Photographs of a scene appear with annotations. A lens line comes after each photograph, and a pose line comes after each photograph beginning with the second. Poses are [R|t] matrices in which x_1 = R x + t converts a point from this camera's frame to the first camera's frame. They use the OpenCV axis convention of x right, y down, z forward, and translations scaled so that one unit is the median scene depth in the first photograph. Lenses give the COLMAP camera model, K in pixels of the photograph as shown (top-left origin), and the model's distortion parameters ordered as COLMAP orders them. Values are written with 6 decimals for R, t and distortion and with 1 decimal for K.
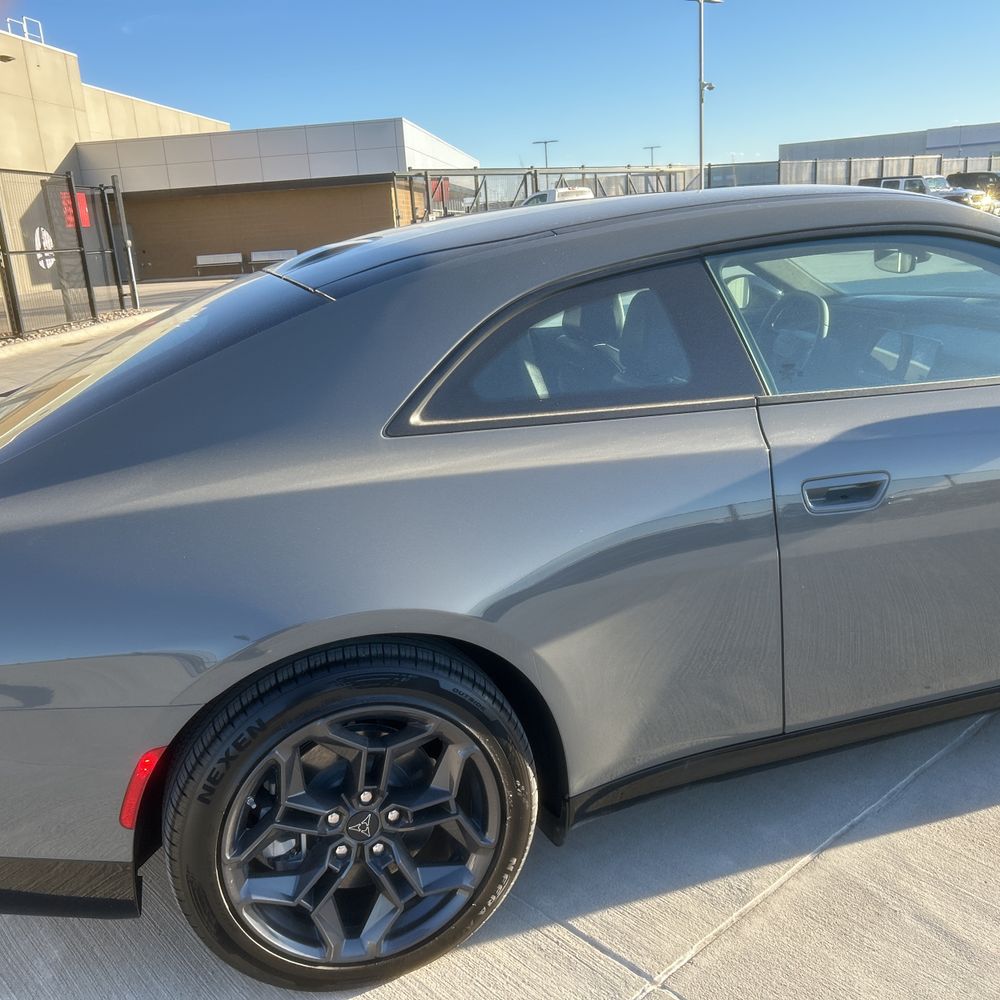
lens RADIAL K [[1025.4, 0, 489.8], [0, 1025.4, 500.9], [0, 0, 1]] dist [0.037452, 0.000000]
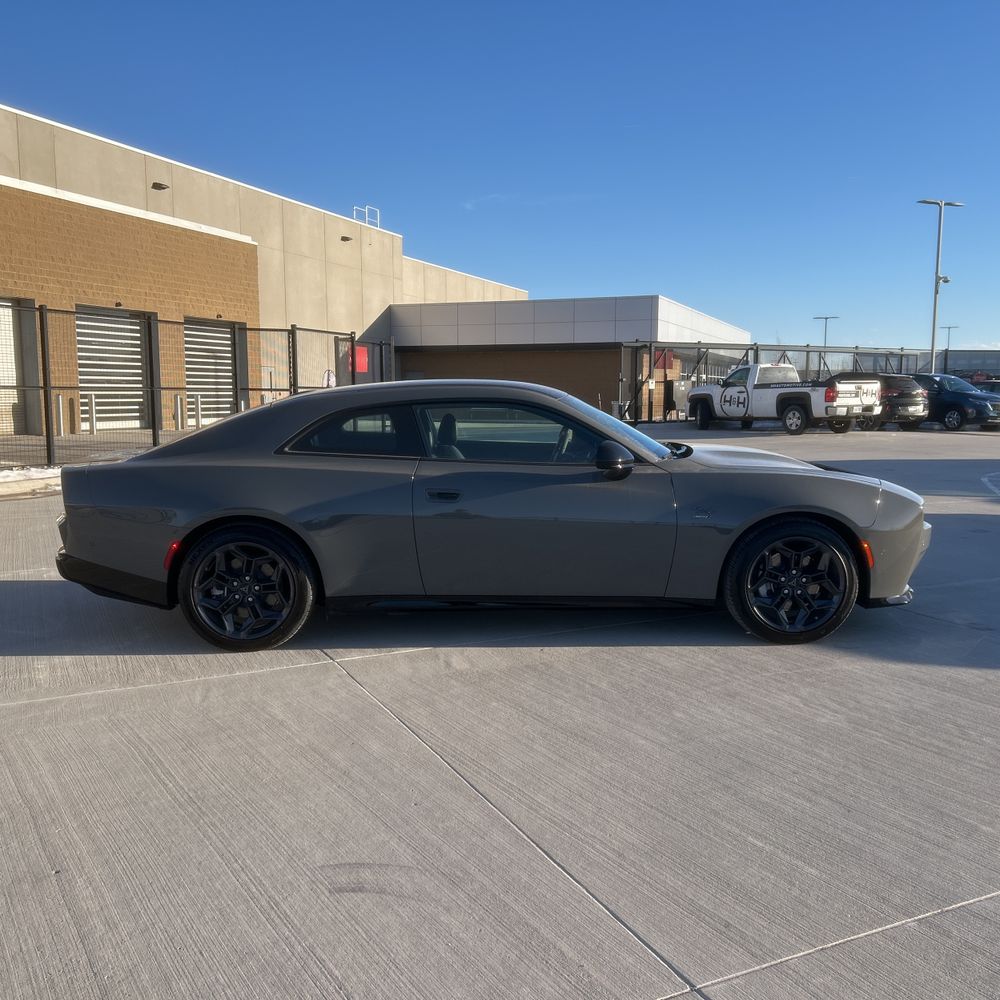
lens RADIAL K [[1025.4, 0, 498.9], [0, 1025.4, 507.6], [0, 0, 1]] dist [0.037452, 0.000000]
pose [[0.959303, 0.096877, -0.265241, 0.076935], [-0.133303, 0.983421, -0.122934, 0.021170], [0.248935, 0.153288, 0.956313, -0.094444]]
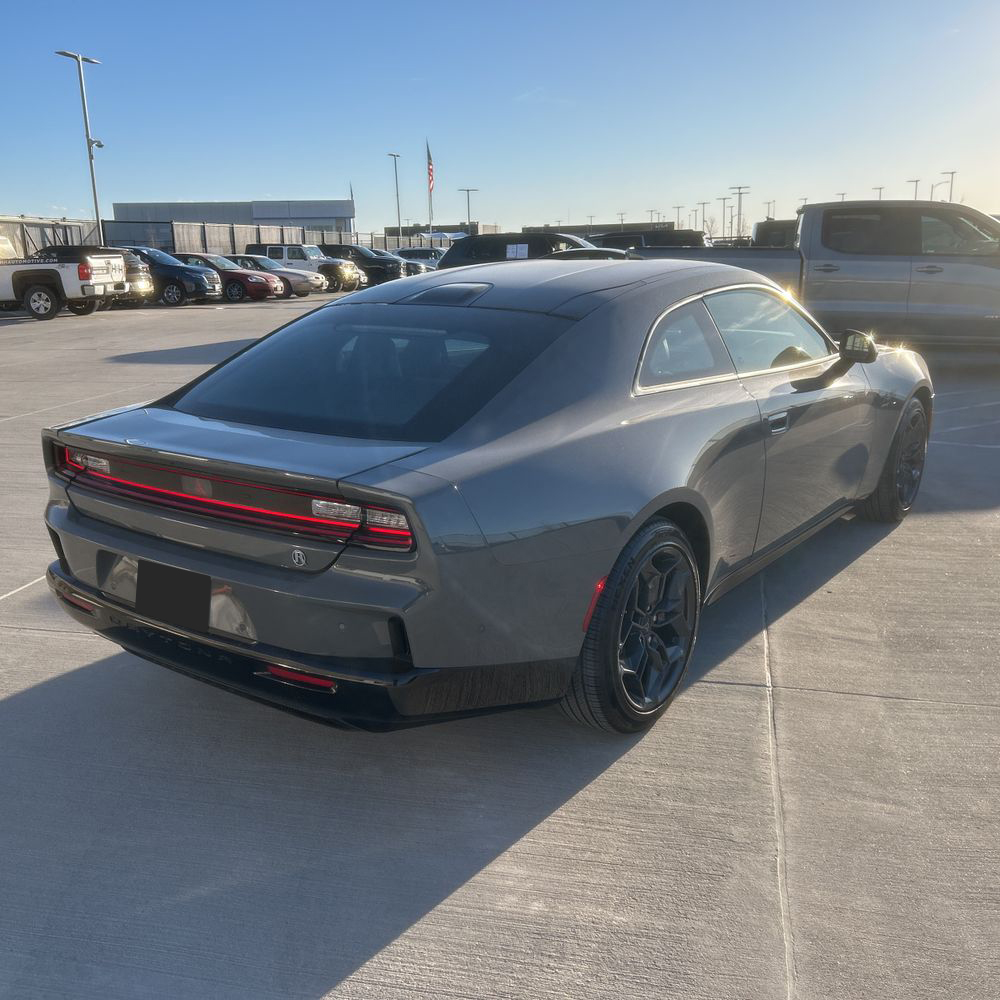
lens RADIAL K [[1025.4, 0, 505.4], [0, 1025.4, 501.5], [0, 0, 1]] dist [0.037452, 0.000000]
pose [[0.812864, -0.095673, 0.574543, -0.076272], [0.126701, 0.991841, -0.014097, 0.006567], [-0.568506, 0.084254, 0.818353, -0.015940]]
